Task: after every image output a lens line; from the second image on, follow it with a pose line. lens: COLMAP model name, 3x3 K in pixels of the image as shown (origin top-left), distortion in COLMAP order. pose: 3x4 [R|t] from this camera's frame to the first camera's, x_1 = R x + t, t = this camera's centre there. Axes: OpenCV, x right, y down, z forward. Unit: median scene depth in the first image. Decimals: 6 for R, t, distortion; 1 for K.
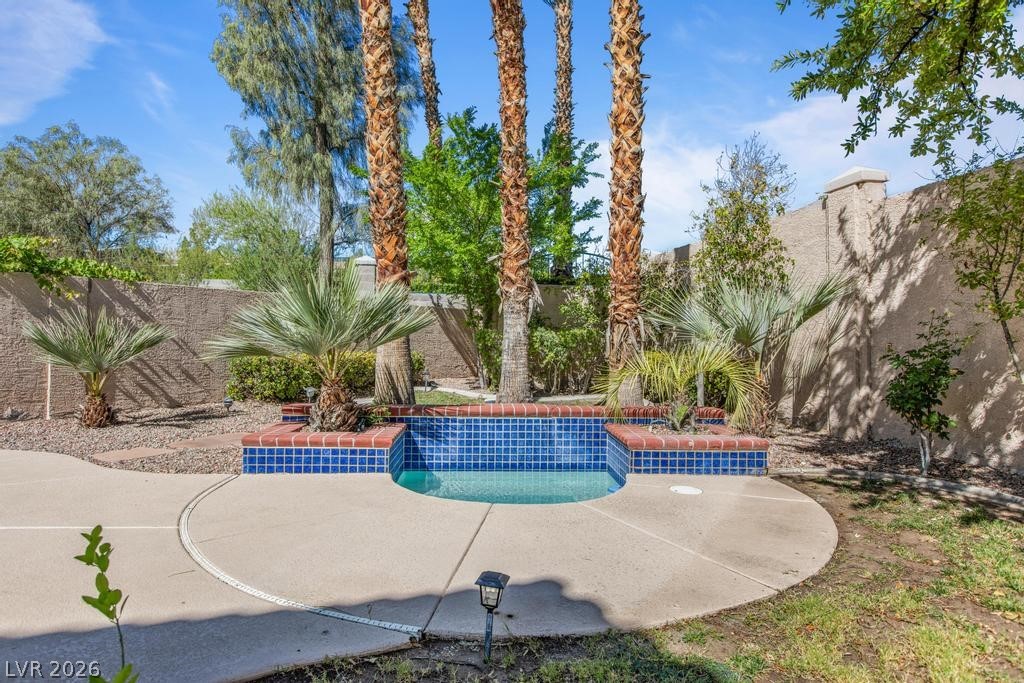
lens RADIAL K [[628.1, 0, 511.7], [0, 628.1, 343.6], [0, 0, 1]] dist [-0.001622, -0.000763]
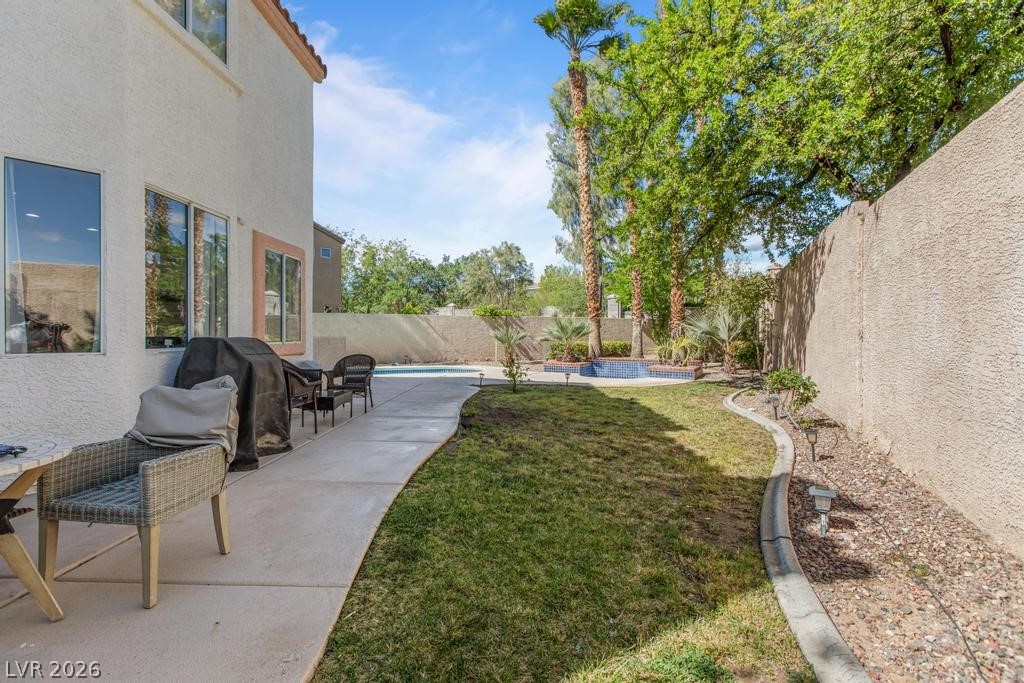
lens RADIAL K [[462.5, 0, 512.0], [0, 462.5, 341.5], [0, 0, 1]] dist [-0.004354, -0.000336]
pose [[0.848408, 0.000565, -0.529342, 0.622251], [0.008169, 0.999866, 0.014161, -0.012454], [0.529280, -0.016339, 0.848290, -1.022884]]
